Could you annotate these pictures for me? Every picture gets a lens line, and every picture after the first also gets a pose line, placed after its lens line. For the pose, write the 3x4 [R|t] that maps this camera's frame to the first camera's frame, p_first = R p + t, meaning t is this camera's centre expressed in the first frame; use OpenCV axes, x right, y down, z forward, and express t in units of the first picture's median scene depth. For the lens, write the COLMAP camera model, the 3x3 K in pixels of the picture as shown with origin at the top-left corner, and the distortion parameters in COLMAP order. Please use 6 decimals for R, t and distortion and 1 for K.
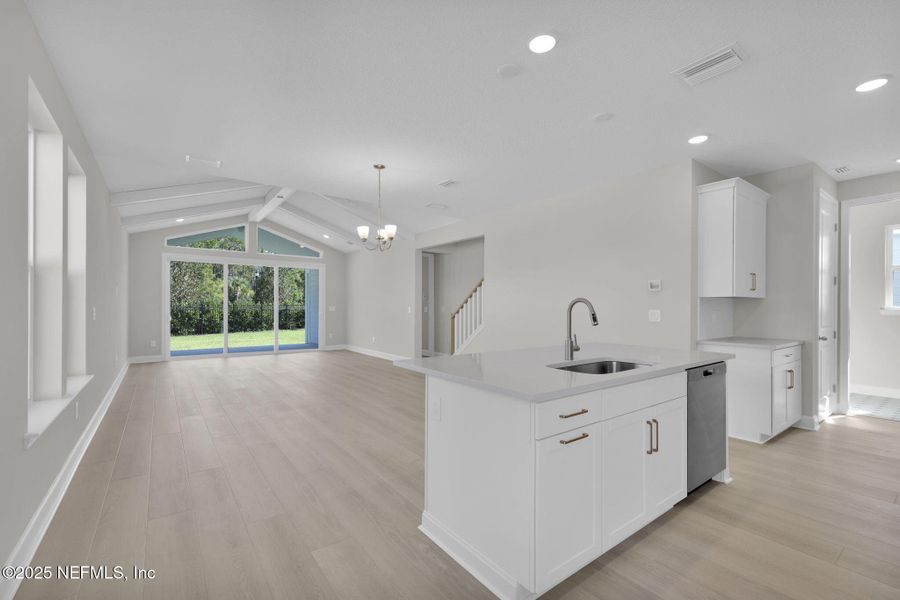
lens RADIAL K [[391.7, 0, 452.5], [0, 391.7, 307.3], [0, 0, 1]] dist [0.000539, 0.000436]
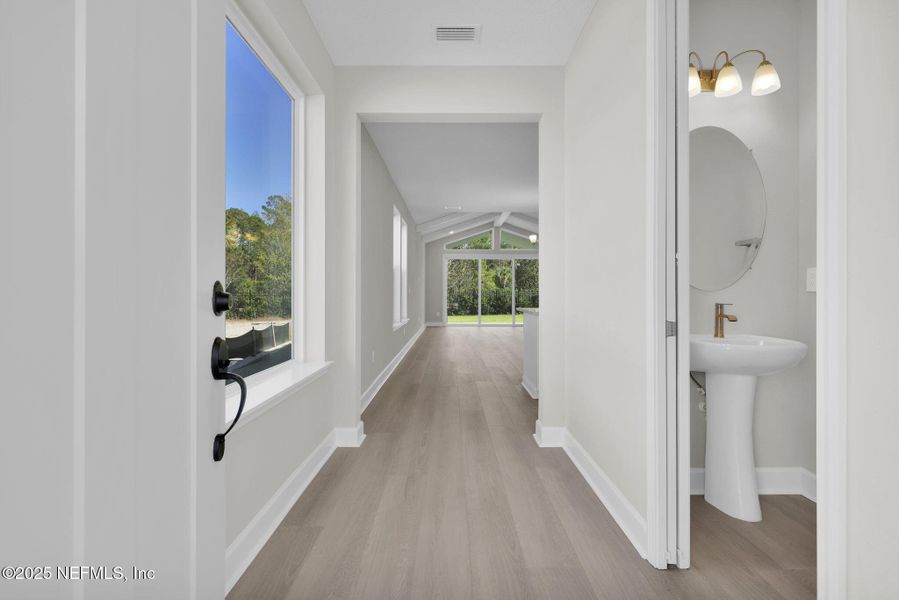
lens RADIAL K [[428.4, 0, 448.3], [0, 428.4, 296.9], [0, 0, 1]] dist [0.001201, -0.000252]
pose [[0.797837, 0.001752, -0.602871, 0.242893], [-0.000164, 0.999996, 0.002689, 0.018057], [0.602873, -0.002047, 0.797834, -0.271868]]
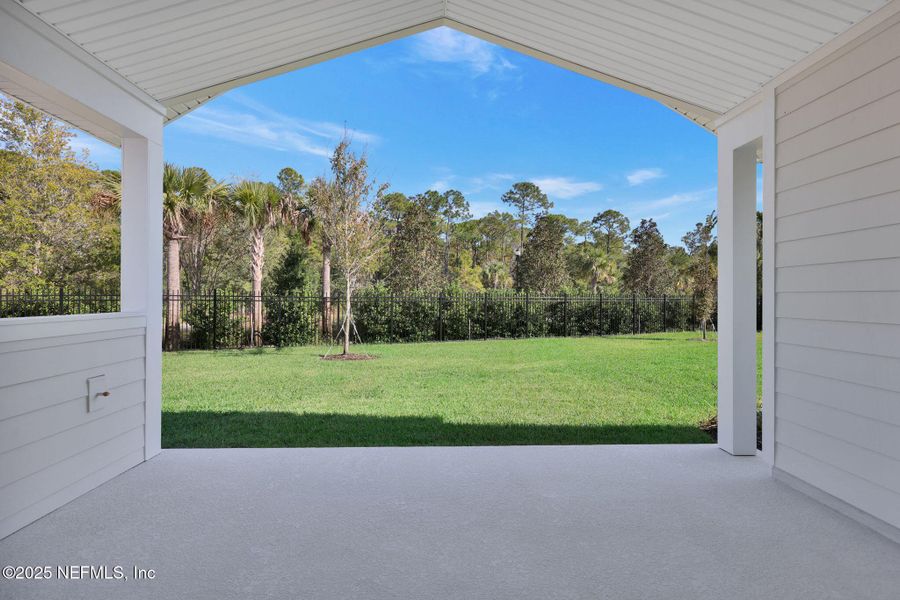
lens RADIAL K [[428.9, 0, 447.5], [0, 428.9, 299.1], [0, 0, 1]] dist [0.001201, -0.000252]
pose [[0.815093, 0.006344, -0.579295, -0.539077], [-0.006704, 0.999976, 0.001518, 0.002978], [0.579291, 0.002647, 0.815117, 1.030600]]
